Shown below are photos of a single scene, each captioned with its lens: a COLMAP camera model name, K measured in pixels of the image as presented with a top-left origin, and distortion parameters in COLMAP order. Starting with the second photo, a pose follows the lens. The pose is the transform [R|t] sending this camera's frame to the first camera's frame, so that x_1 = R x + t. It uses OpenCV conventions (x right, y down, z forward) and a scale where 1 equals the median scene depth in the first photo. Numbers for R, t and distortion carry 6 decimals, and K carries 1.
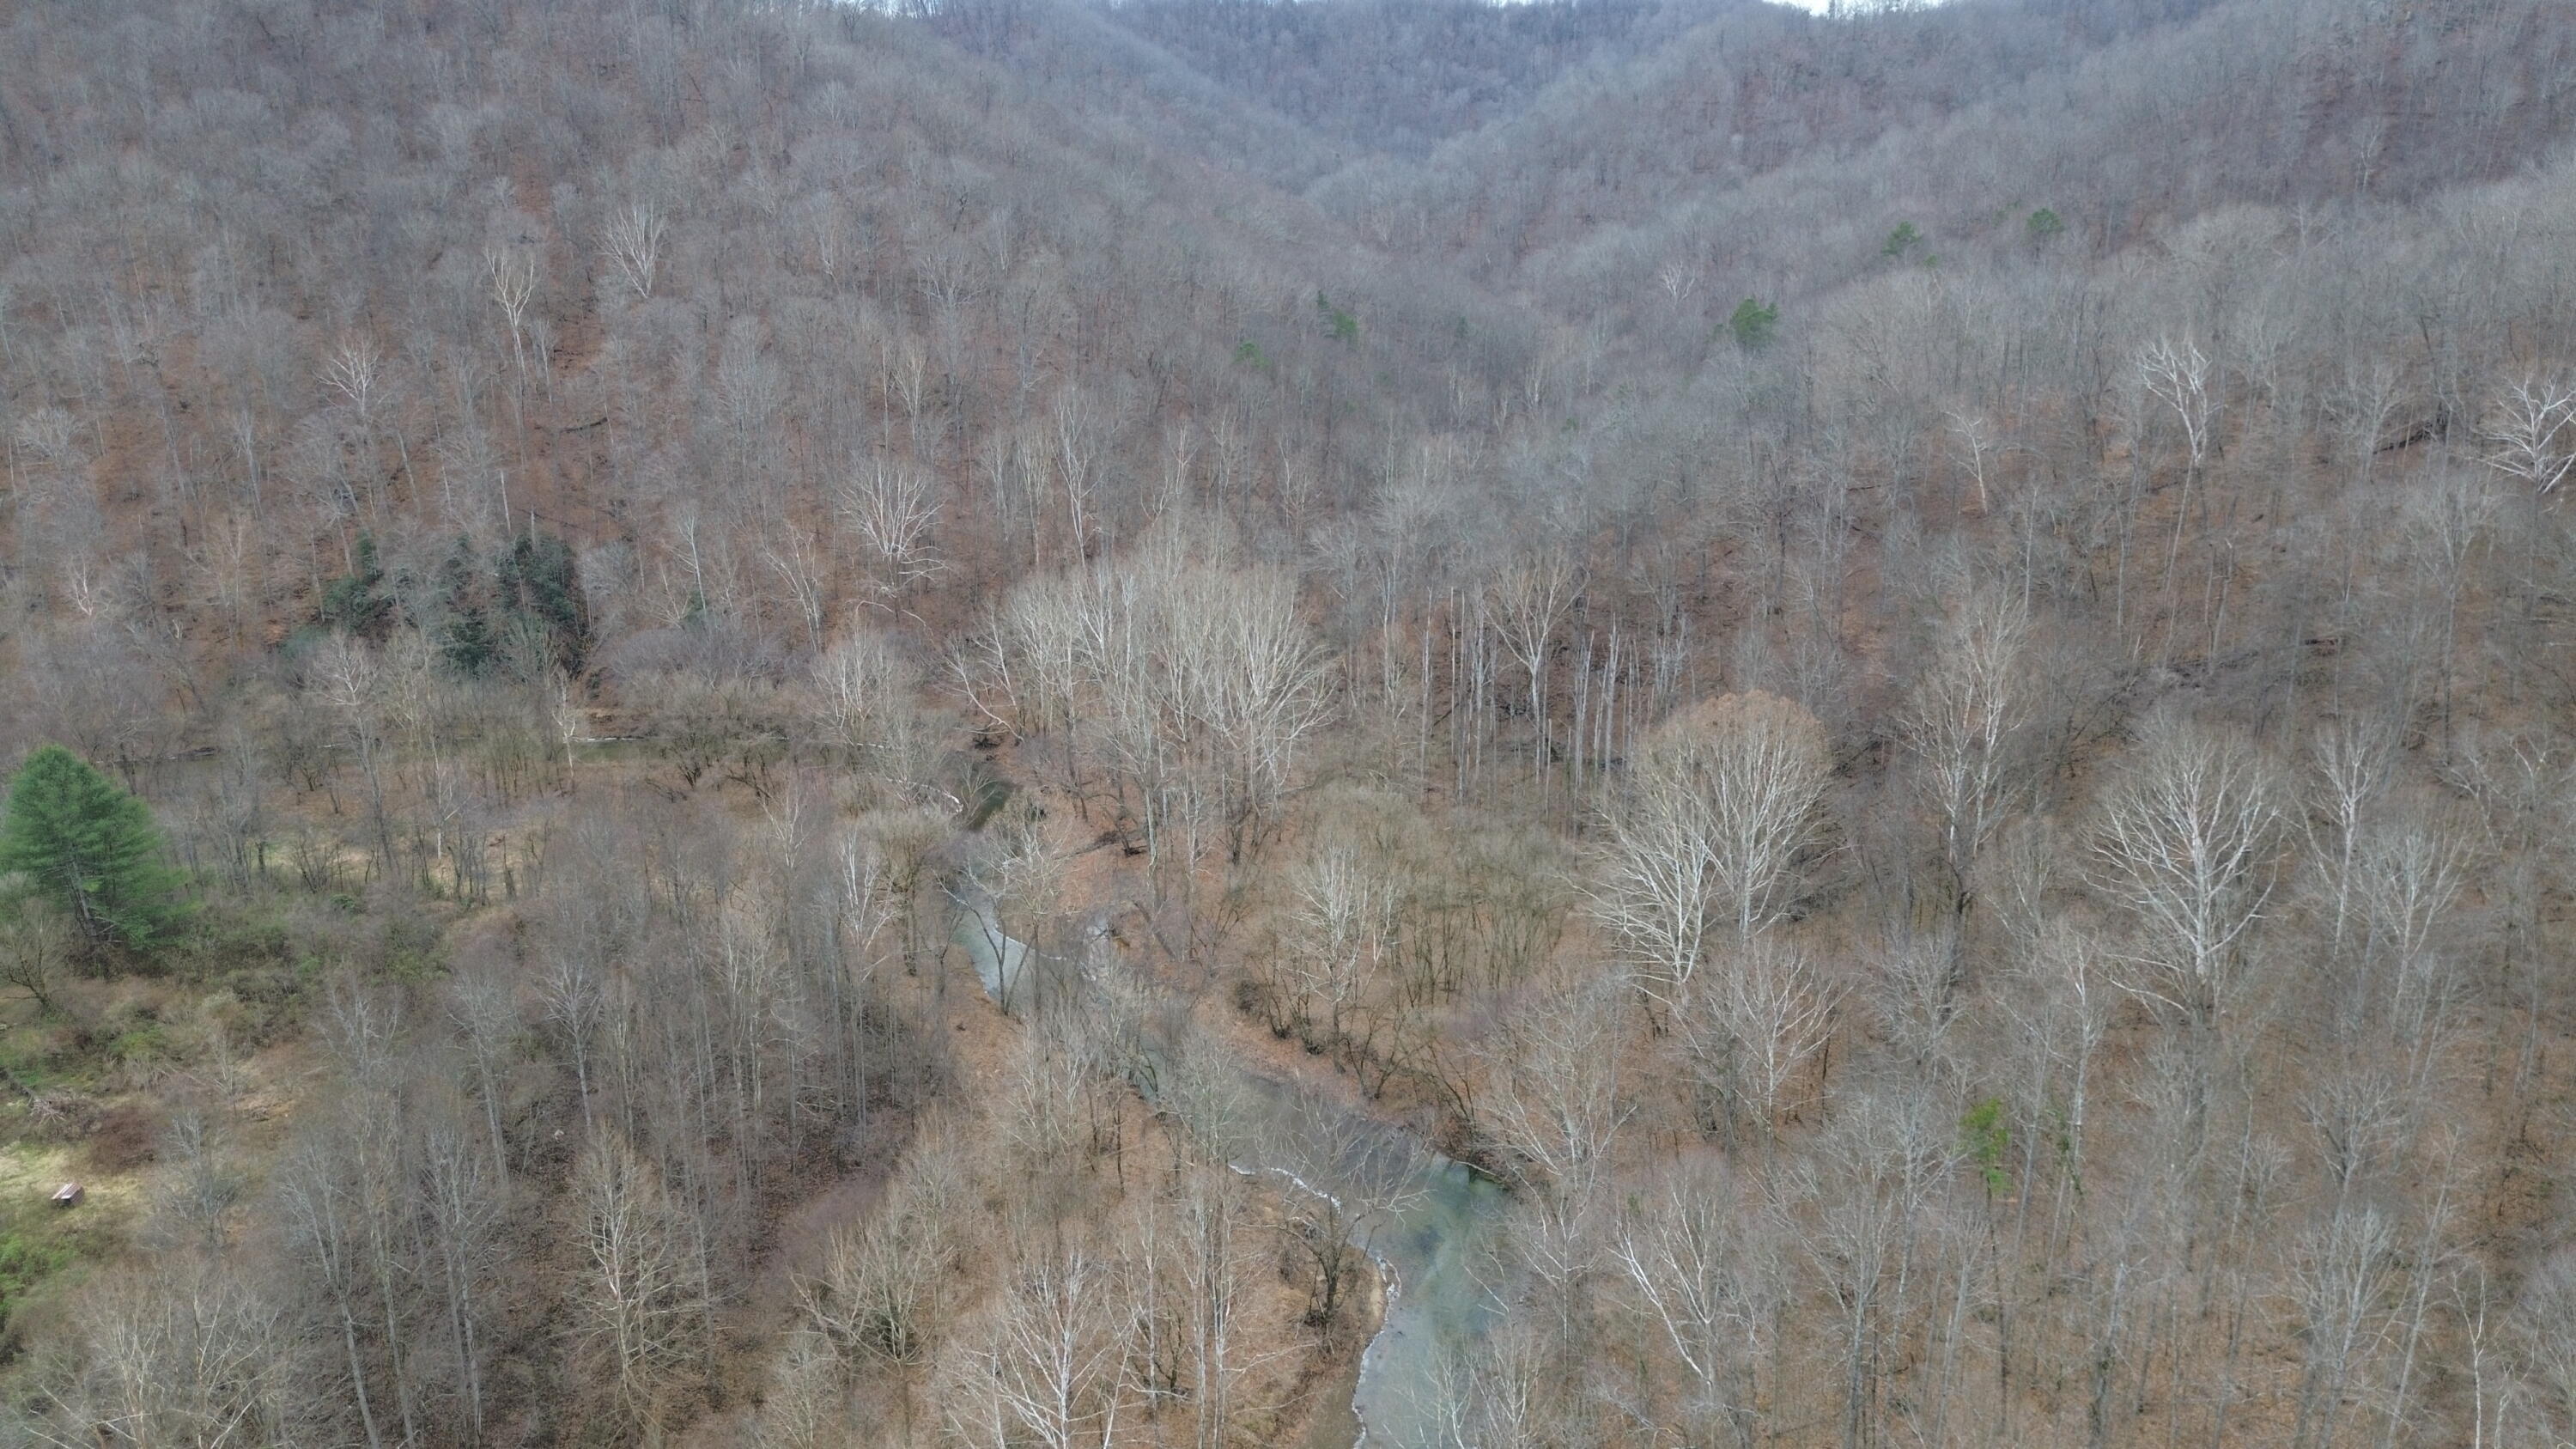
lens RADIAL K [[1808.9, 0, 1288.0], [0, 1808.9, 724.5], [0, 0, 1]] dist [0.086309, -0.083584]
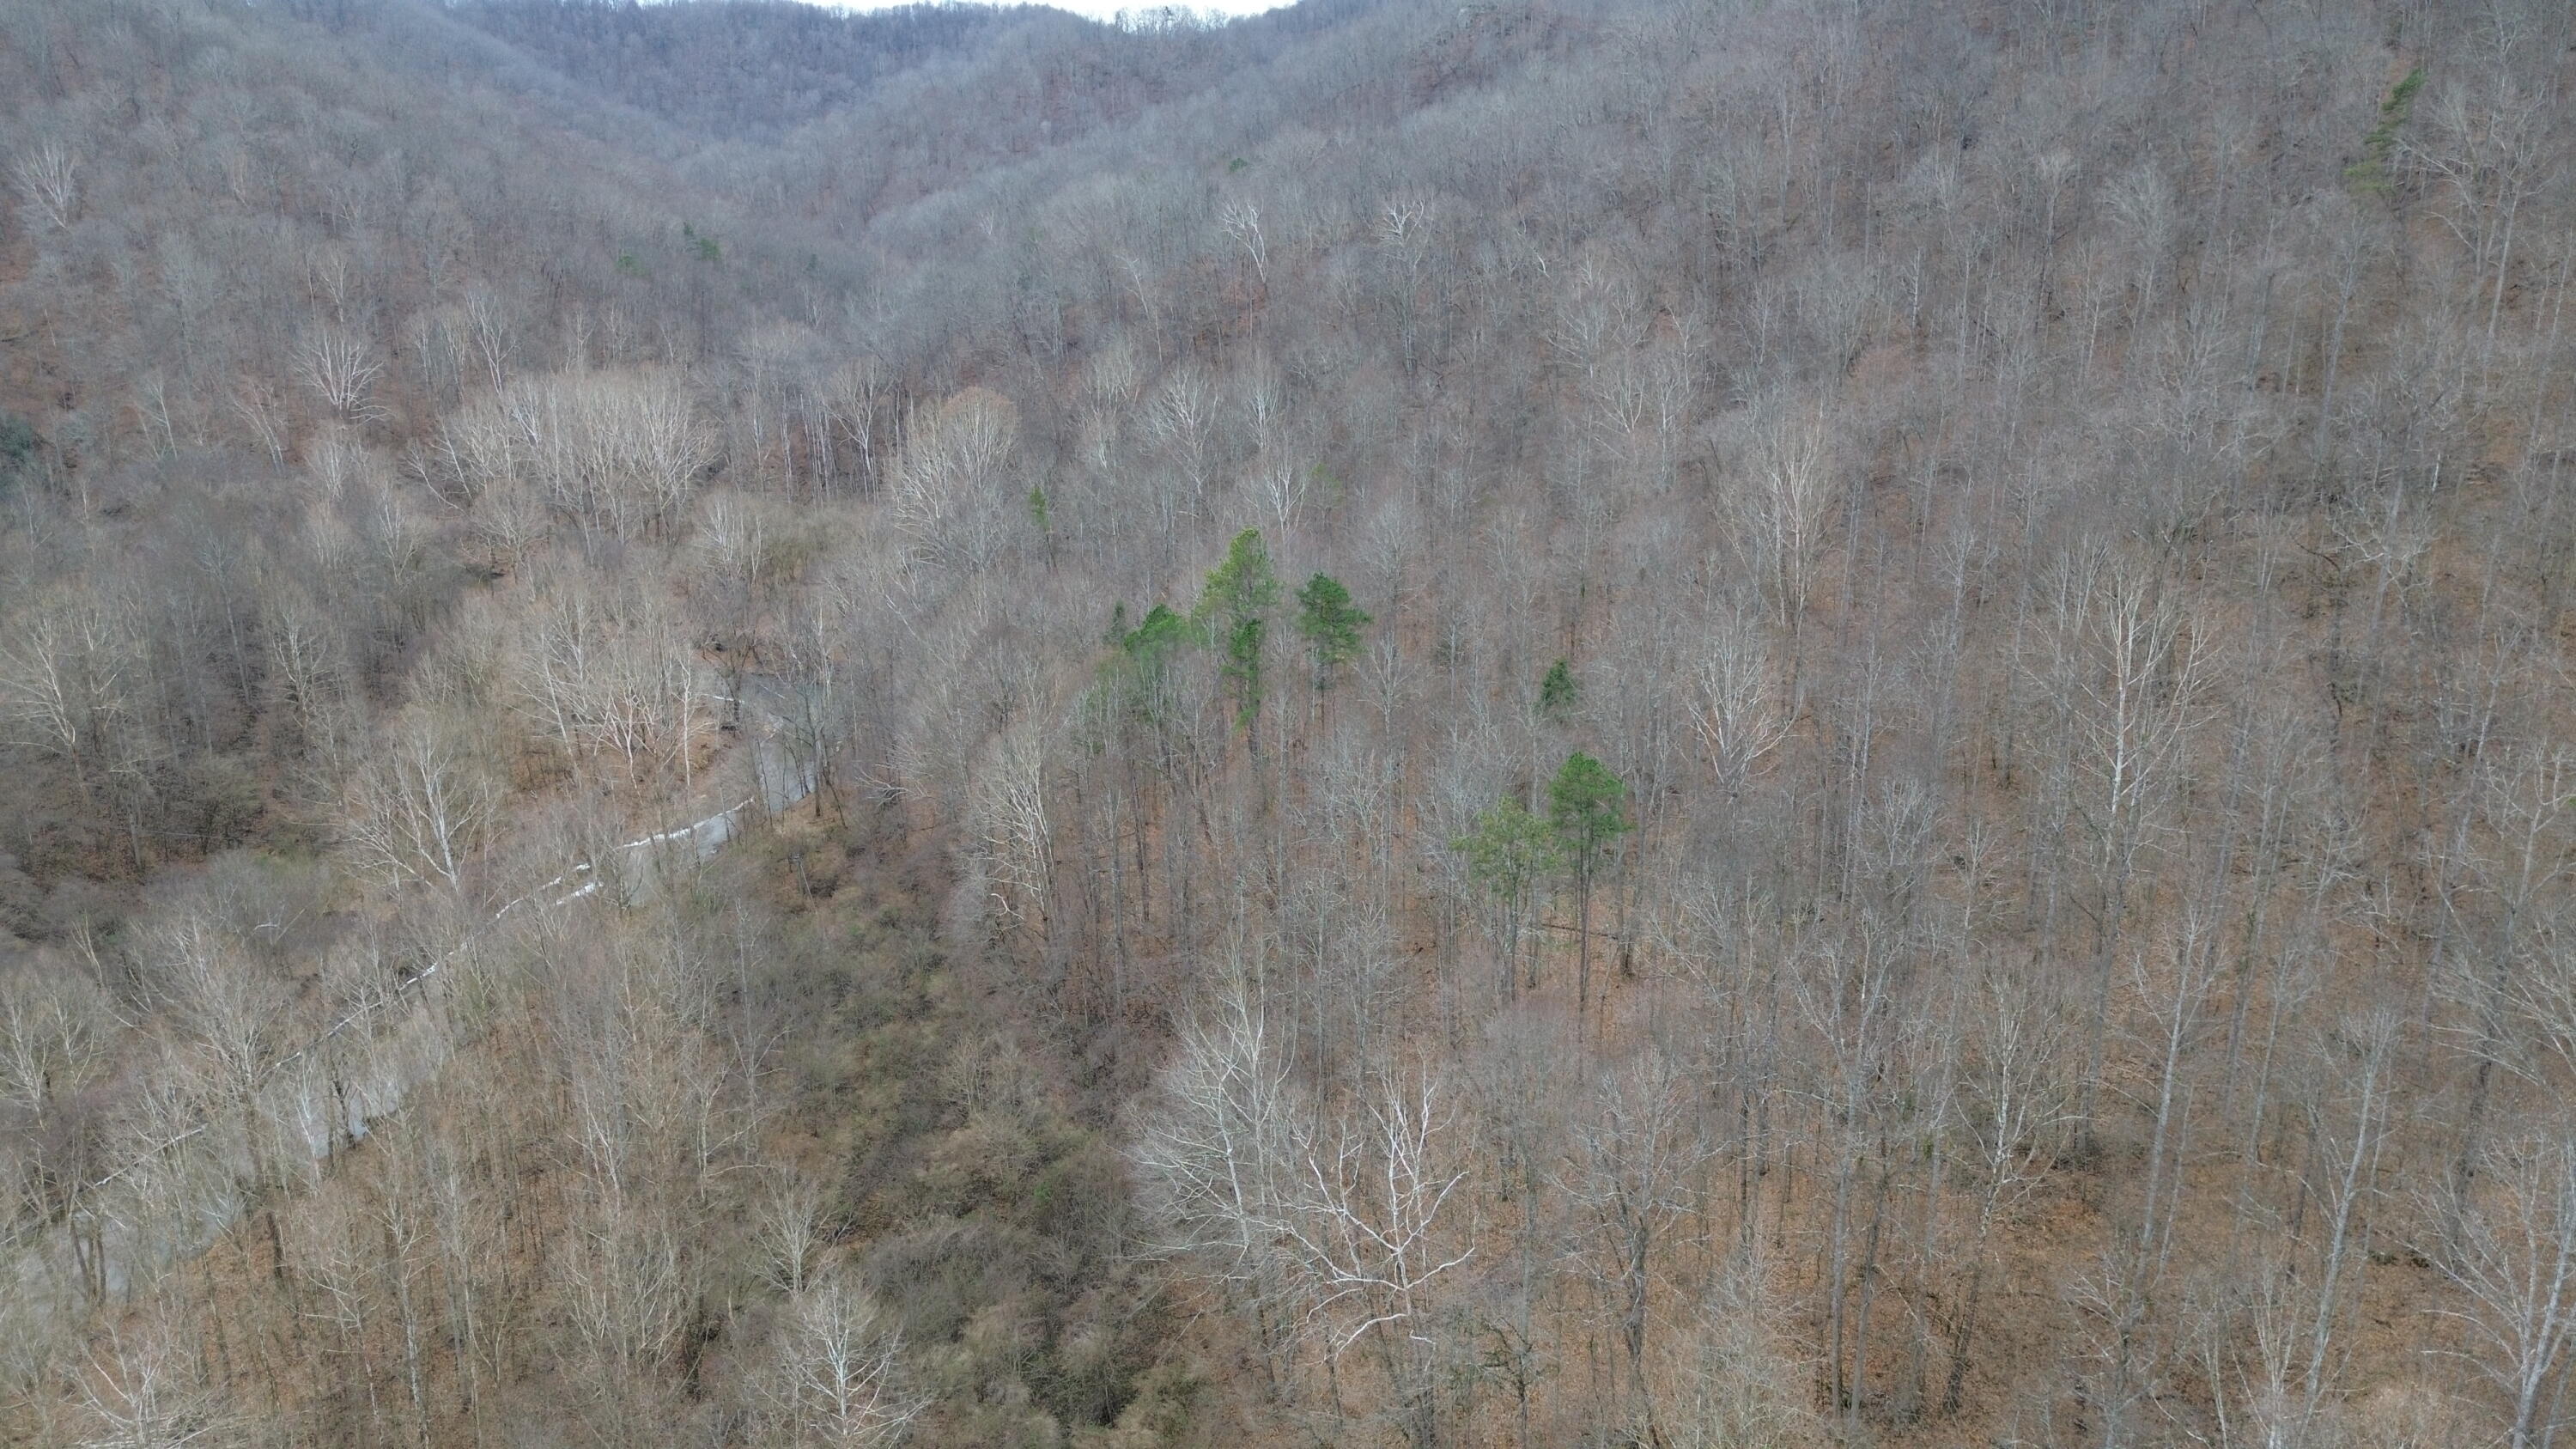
lens RADIAL K [[1818.4, 0, 1288.0], [0, 1818.4, 724.5], [0, 0, 1]] dist [0.052963, -0.037320]
pose [[0.948882, -0.099577, 0.299511, -0.000371], [0.103436, 0.994632, 0.002984, 0.132857], [-0.298200, 0.028149, 0.954088, -0.280971]]
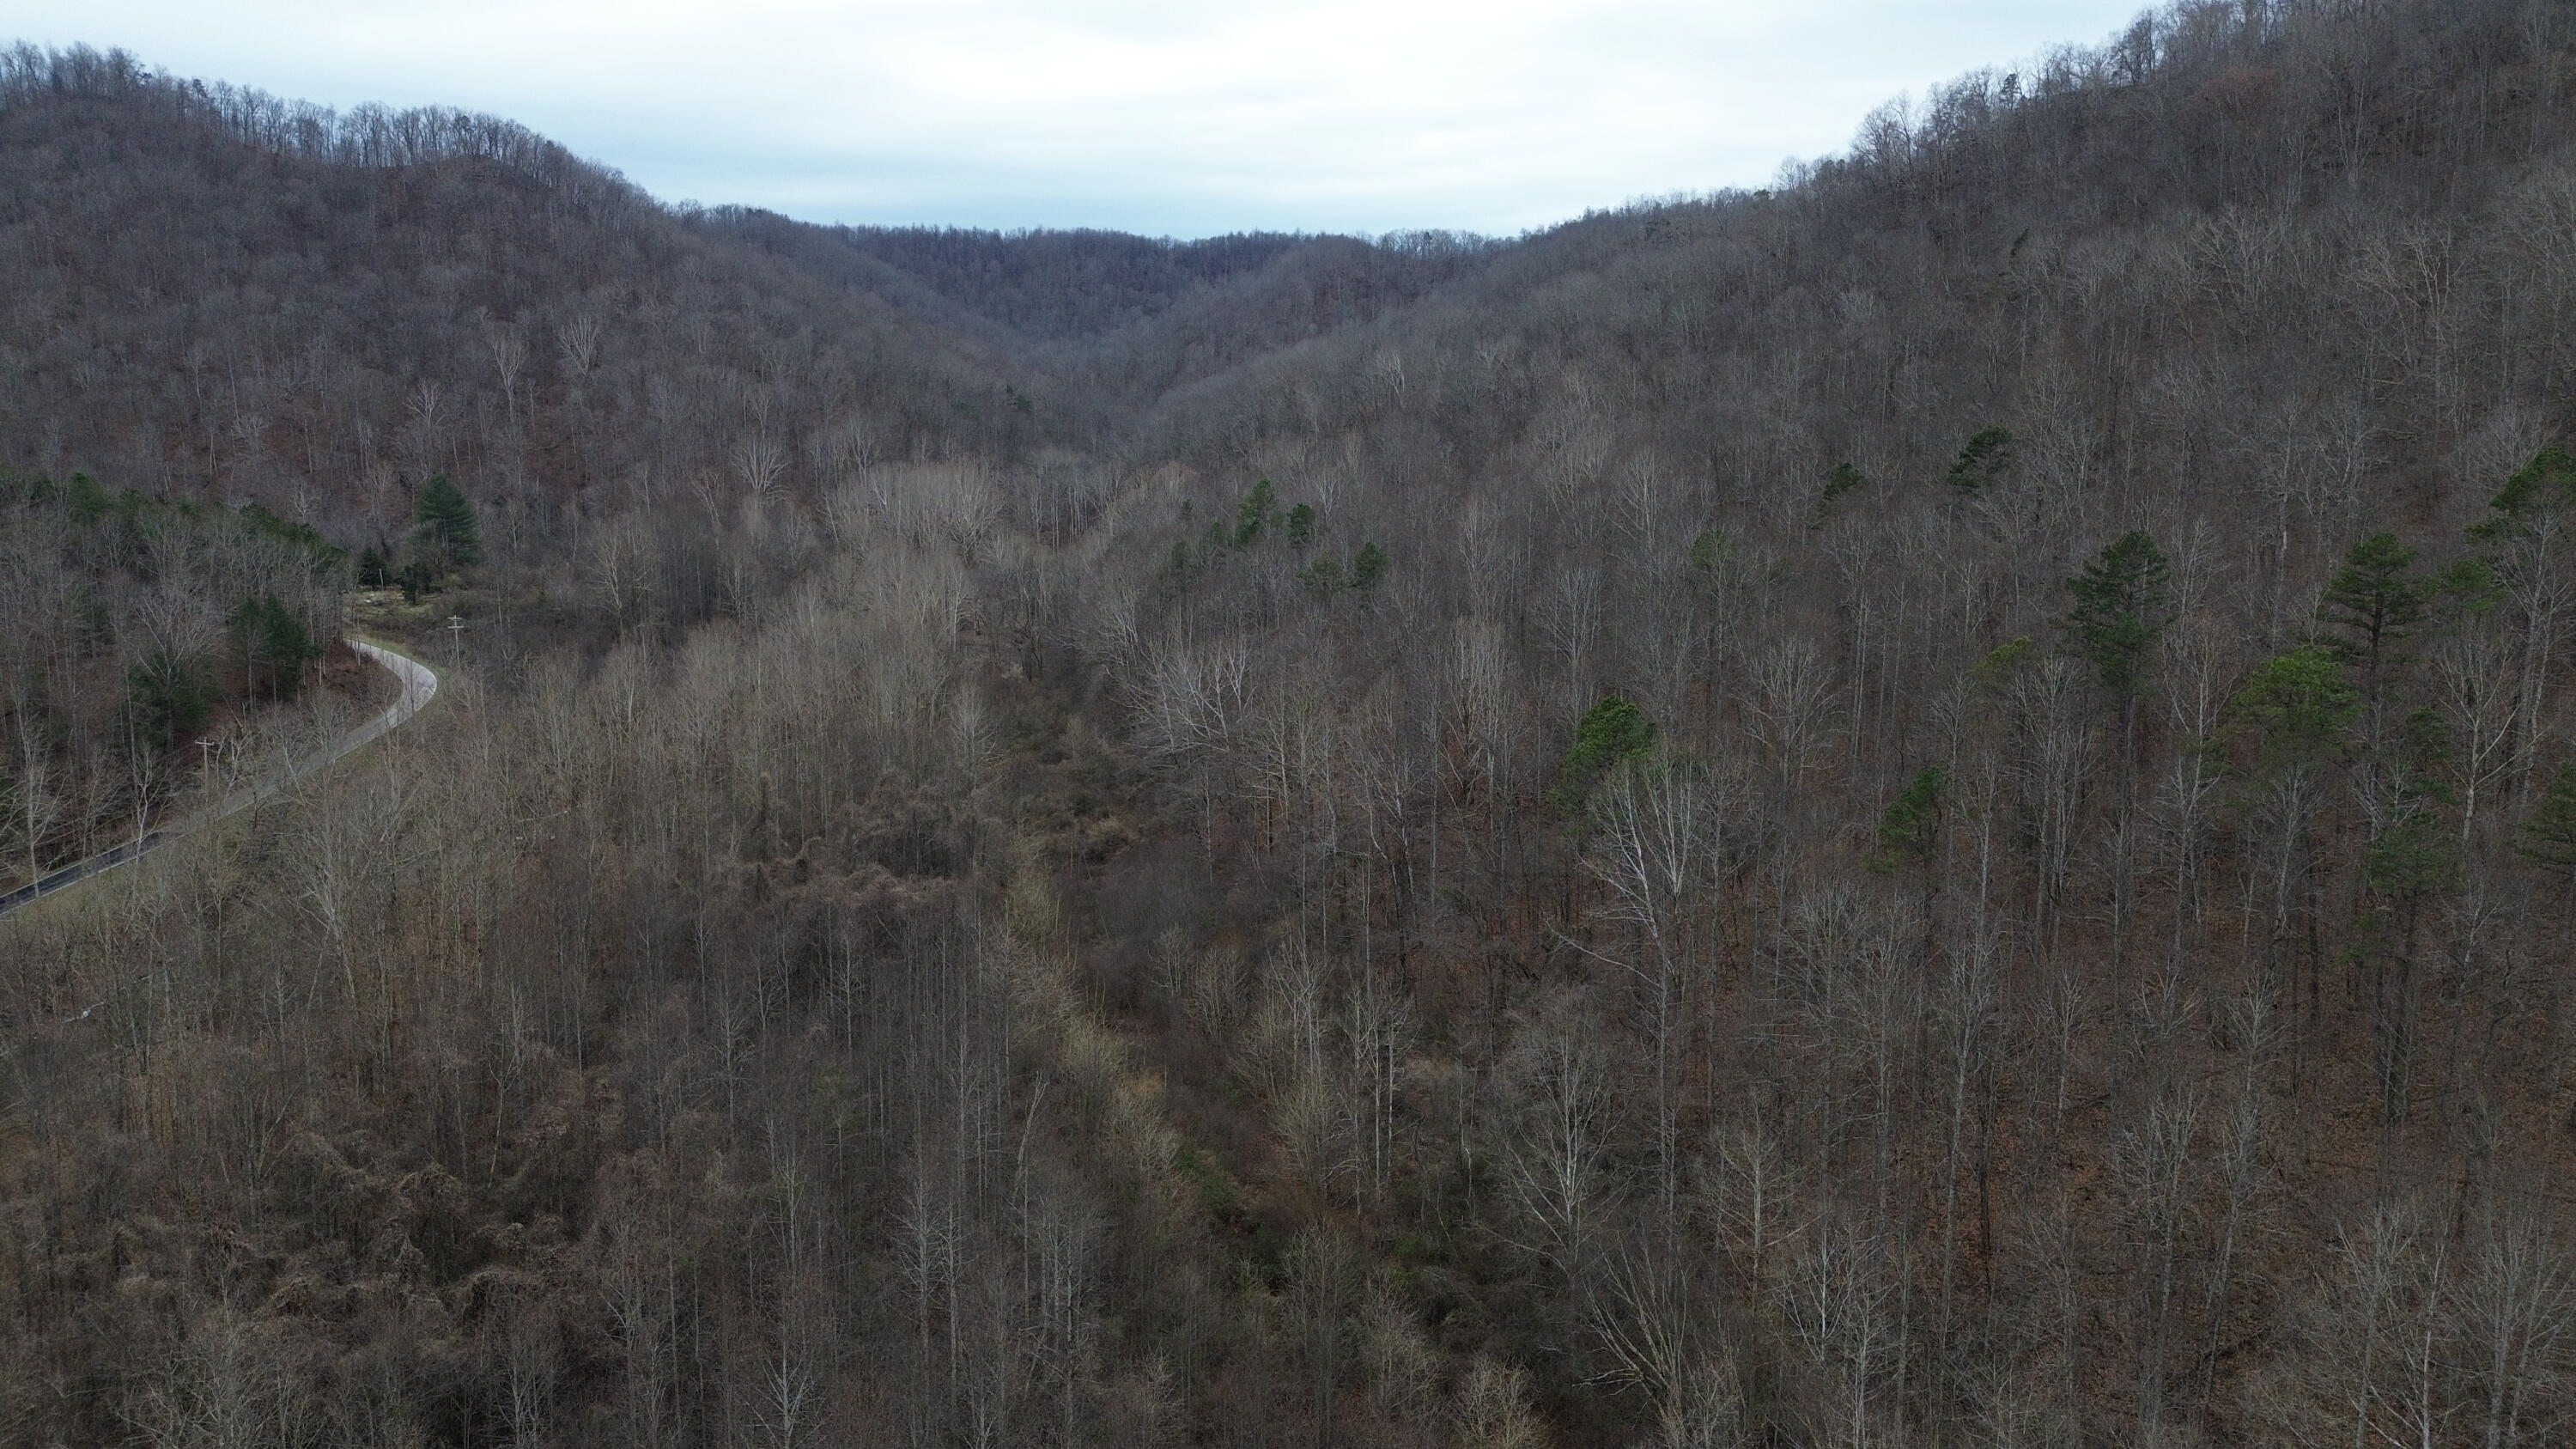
lens RADIAL K [[1808.9, 0, 1288.0], [0, 1808.9, 724.5], [0, 0, 1]] dist [0.086309, -0.083584]
pose [[0.988949, -0.026273, 0.145907, 0.020012], [0.044823, 0.991100, -0.125348, 0.268778], [-0.141315, 0.130503, 0.981325, -0.564597]]
